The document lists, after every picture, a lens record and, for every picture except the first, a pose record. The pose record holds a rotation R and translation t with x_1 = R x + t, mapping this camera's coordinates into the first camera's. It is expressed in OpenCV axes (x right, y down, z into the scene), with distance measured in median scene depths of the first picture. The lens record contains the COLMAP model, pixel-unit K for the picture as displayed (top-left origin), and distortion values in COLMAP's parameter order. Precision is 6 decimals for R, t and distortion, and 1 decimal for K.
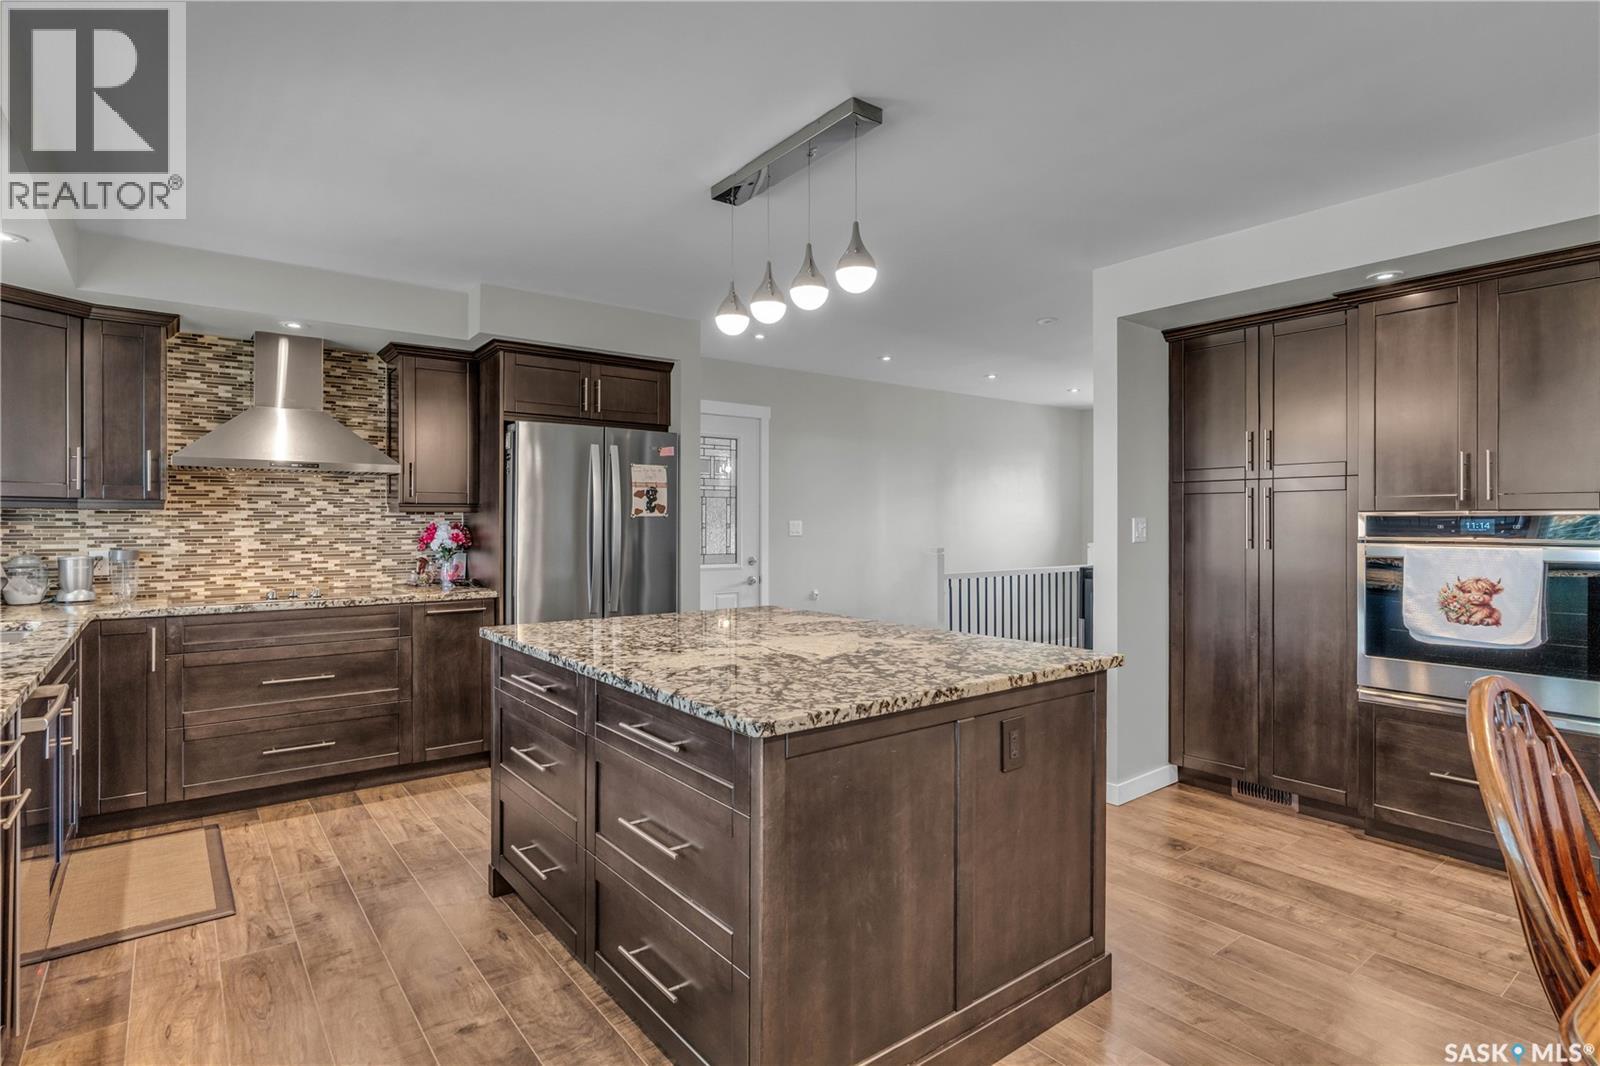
lens RADIAL K [[798.3, 0, 796.2], [0, 798.3, 522.8], [0, 0, 1]] dist [-0.011007, 0.004982]
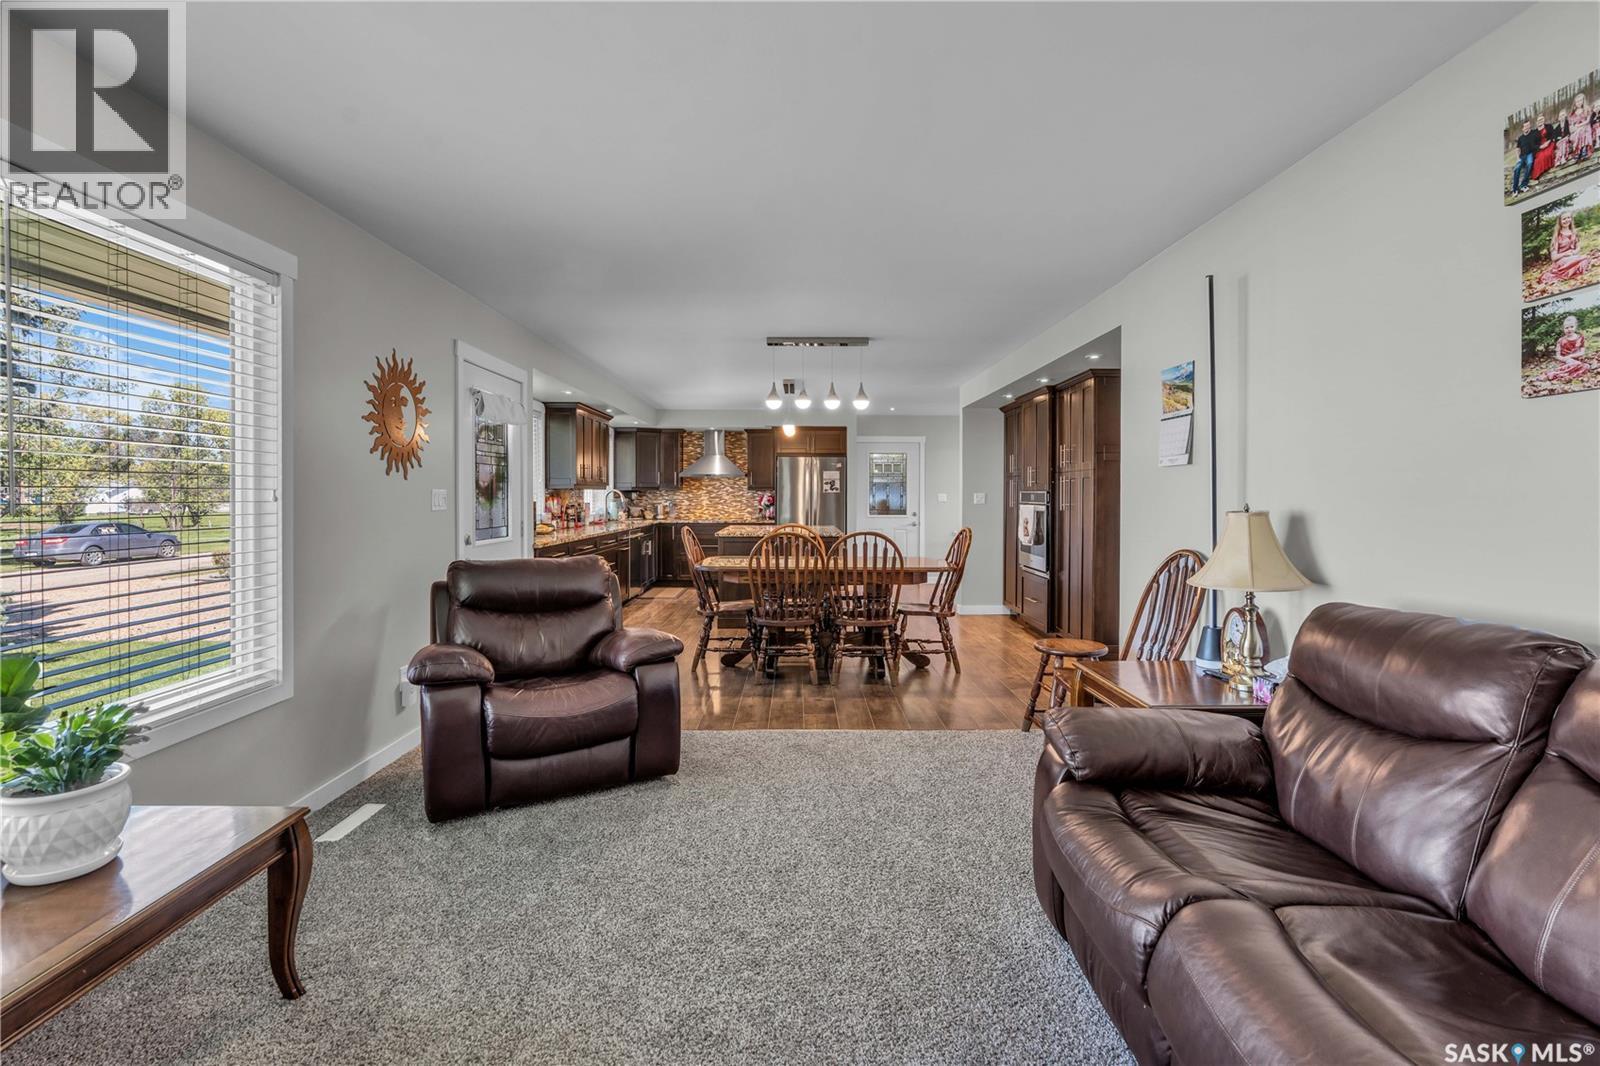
lens RADIAL K [[721.9, 0, 815.8], [0, 721.9, 504.2], [0, 0, 1]] dist [-0.004873, -0.000187]
pose [[0.809676, 0.010725, -0.586779, 1.198722], [-0.001664, 0.999871, 0.015978, -0.008106], [0.586875, -0.011961, 0.809590, -0.910949]]
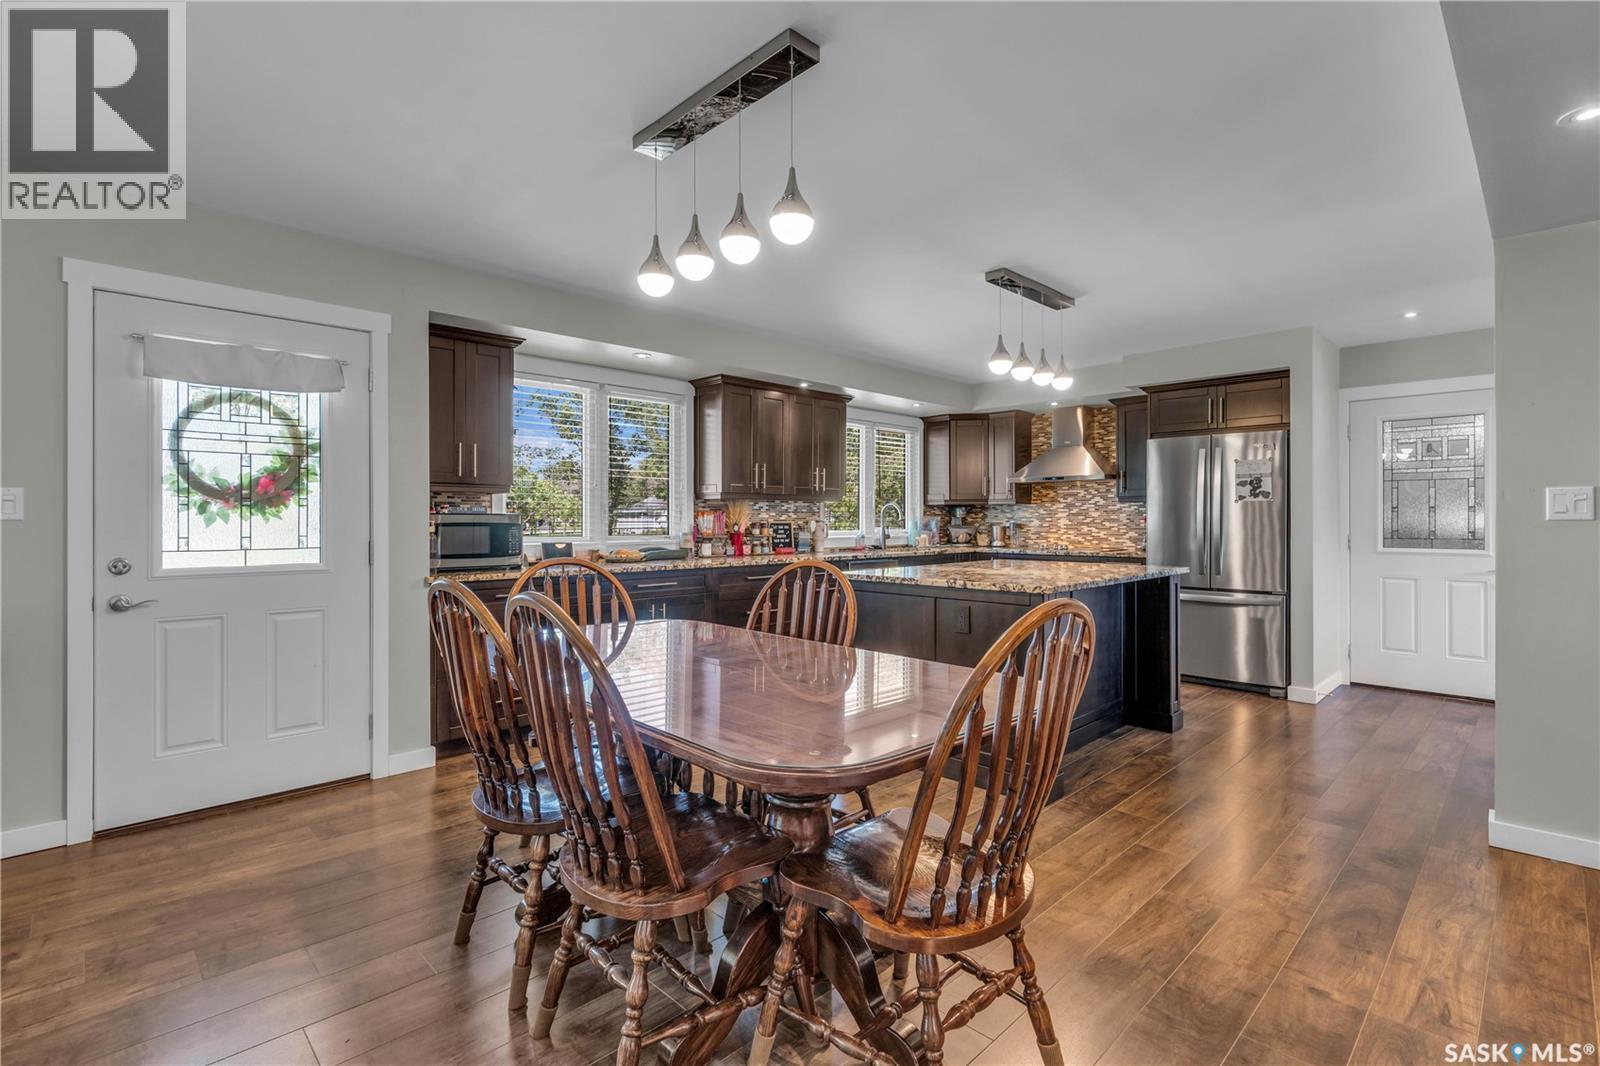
lens RADIAL K [[734.9, 0, 823.6], [0, 734.9, 520.4], [0, 0, 1]] dist [-0.014275, 0.004358]
pose [[0.139273, 0.002176, -0.990252, 0.941798], [0.003647, 0.999990, 0.002710, 0.017574], [0.990247, -0.003989, 0.139264, 0.206963]]
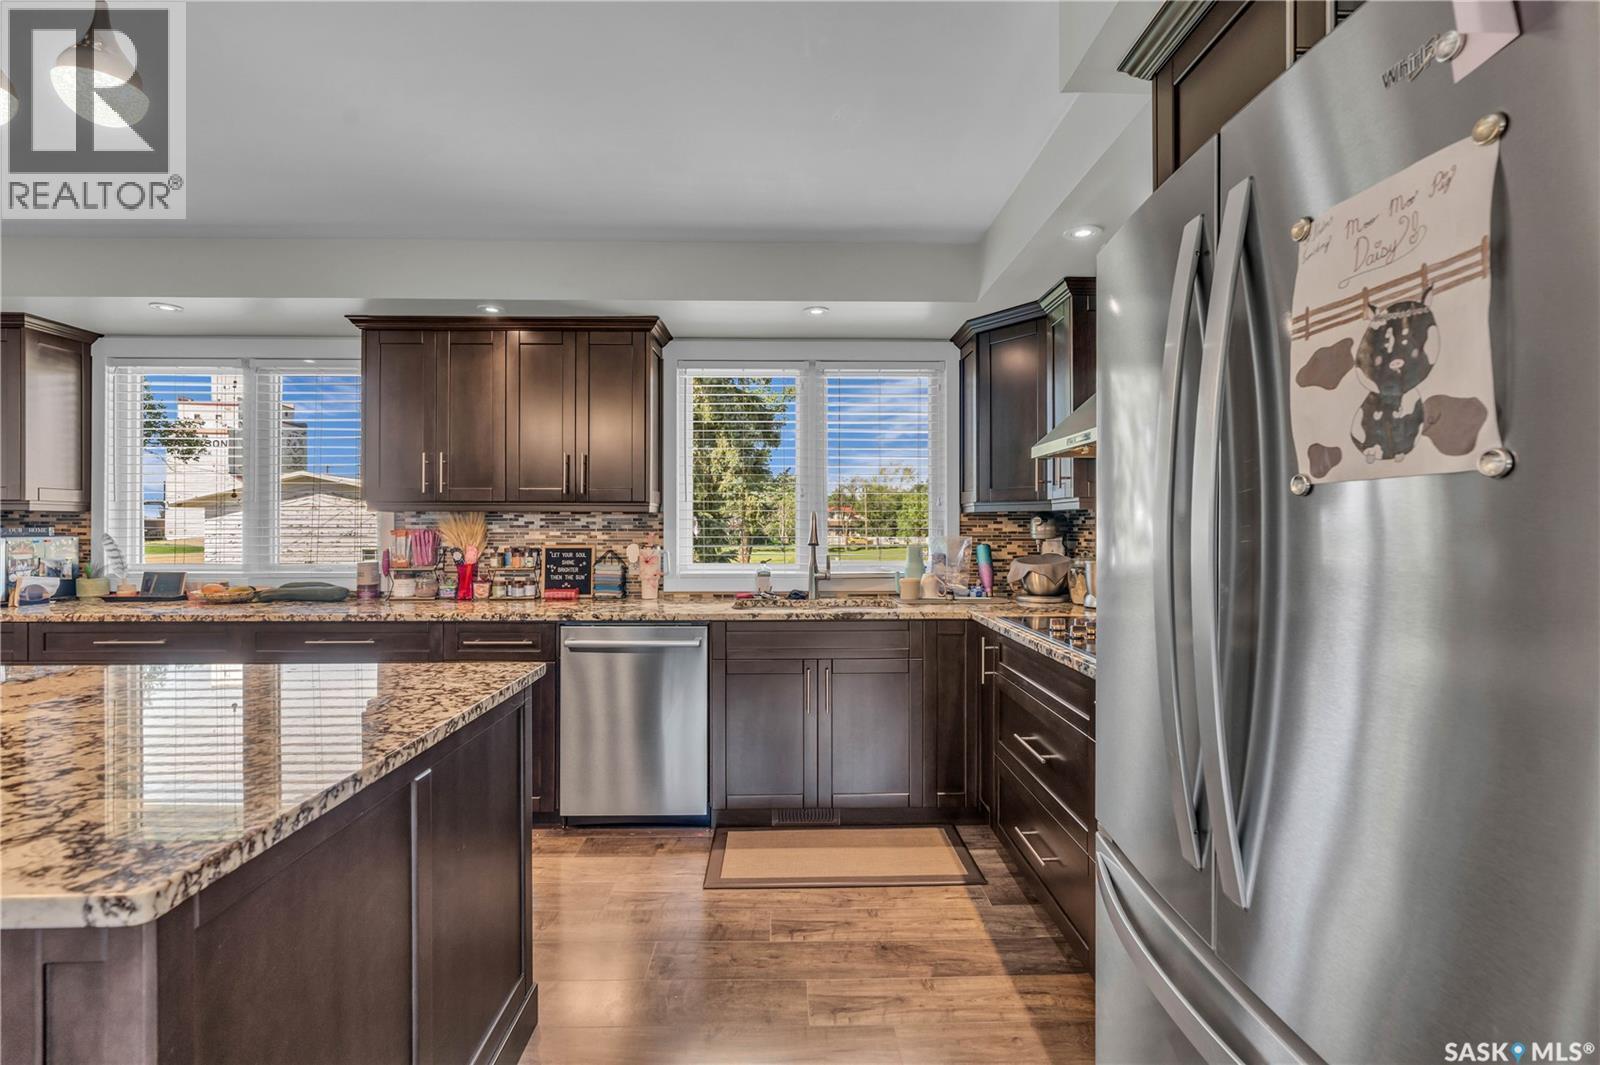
lens RADIAL K [[734.9, 0, 814.3], [0, 734.9, 535.1], [0, 0, 1]] dist [-0.014275, 0.004358]
pose [[-0.582396, 0.005495, -0.812887, 0.006058], [0.002817, 0.999985, 0.004741, 0.006946], [0.812900, 0.000471, -0.582403, 1.102538]]
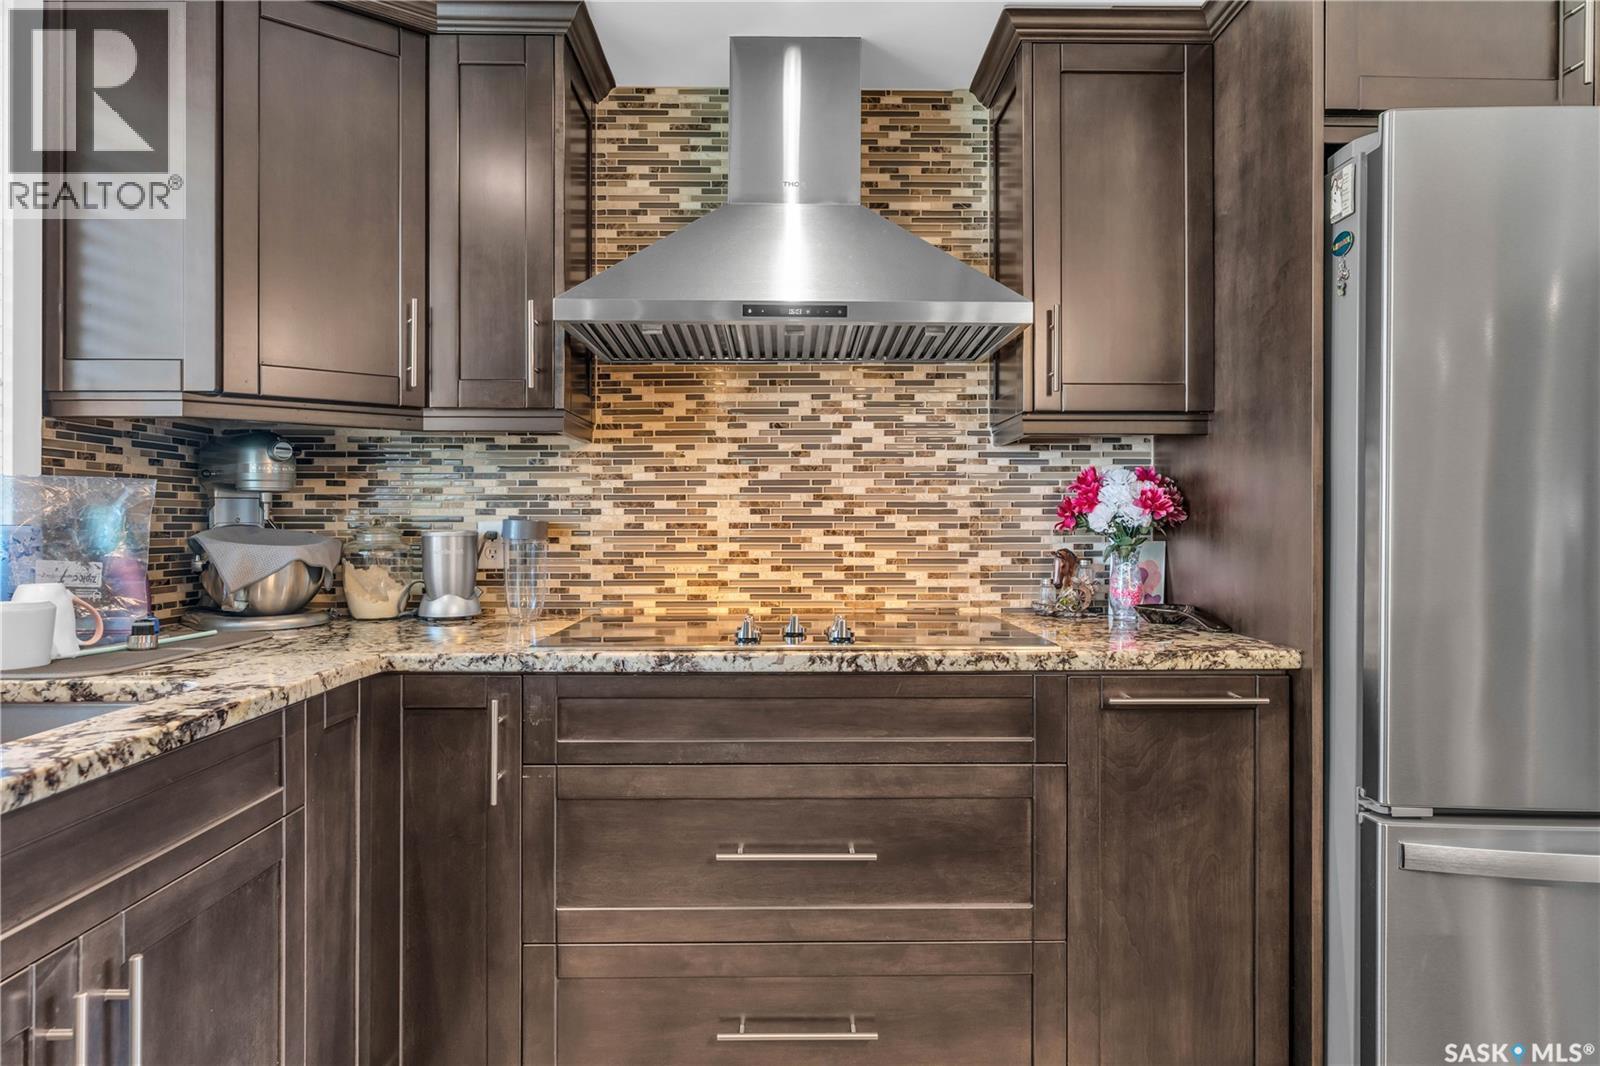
lens RADIAL K [[931.9, 0, 803.0], [0, 931.9, 522.0], [0, 0, 1]] dist [-0.006871, 0.002156]
pose [[0.804578, 0.001363, -0.593845, -0.321755], [-0.001027, 0.999999, 0.000904, 0.032156], [0.593846, -0.000117, 0.804579, 0.578371]]
